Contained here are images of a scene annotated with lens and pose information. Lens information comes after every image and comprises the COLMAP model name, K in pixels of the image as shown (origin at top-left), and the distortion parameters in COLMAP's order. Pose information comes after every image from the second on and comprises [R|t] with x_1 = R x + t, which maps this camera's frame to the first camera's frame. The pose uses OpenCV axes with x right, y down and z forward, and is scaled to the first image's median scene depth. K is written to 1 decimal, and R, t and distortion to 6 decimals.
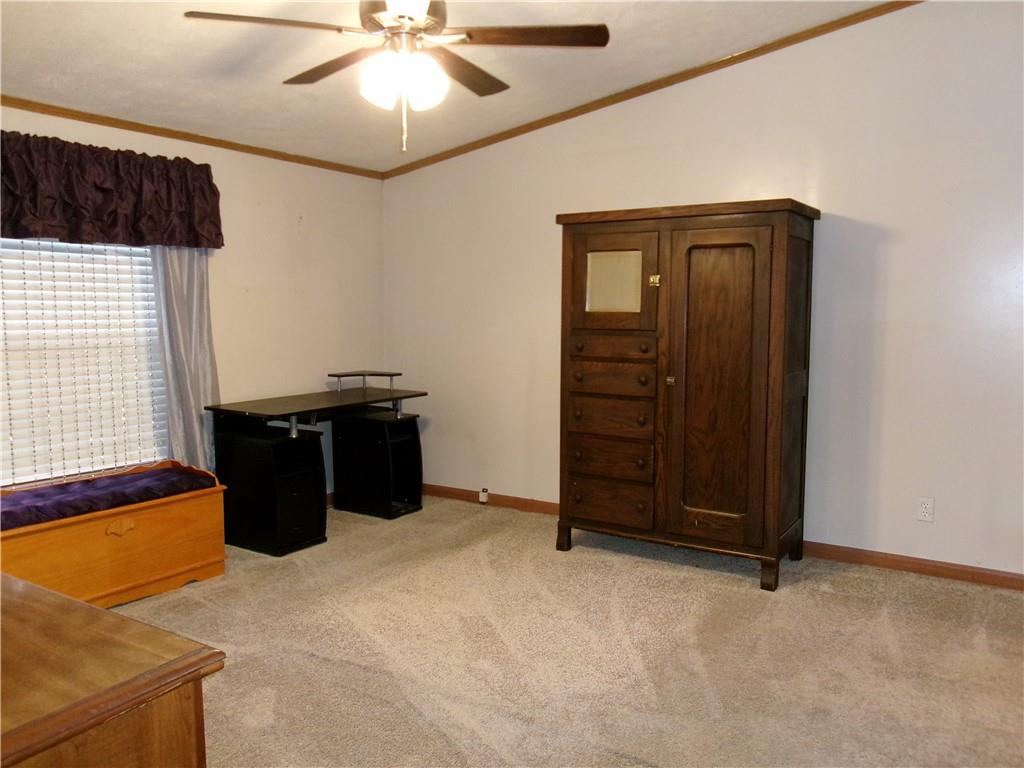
lens RADIAL K [[799.7, 0, 512.0], [0, 799.7, 384.0], [0, 0, 1]] dist [-0.027669, 0.054075]
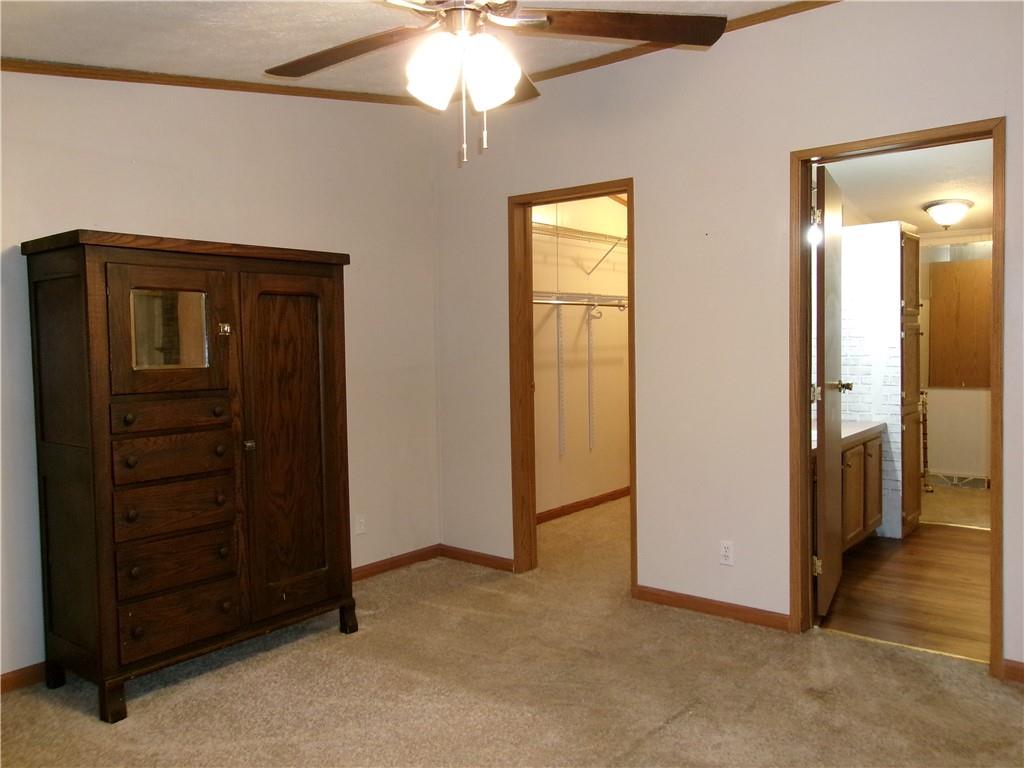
lens RADIAL K [[804.6, 0, 512.0], [0, 804.6, 384.0], [0, 0, 1]] dist [-0.006031, 0.036638]
pose [[0.092715, -0.053204, 0.994270, -0.633303], [0.111071, 0.992892, 0.042773, -0.075169], [-0.989478, 0.106469, 0.097965, 0.624628]]
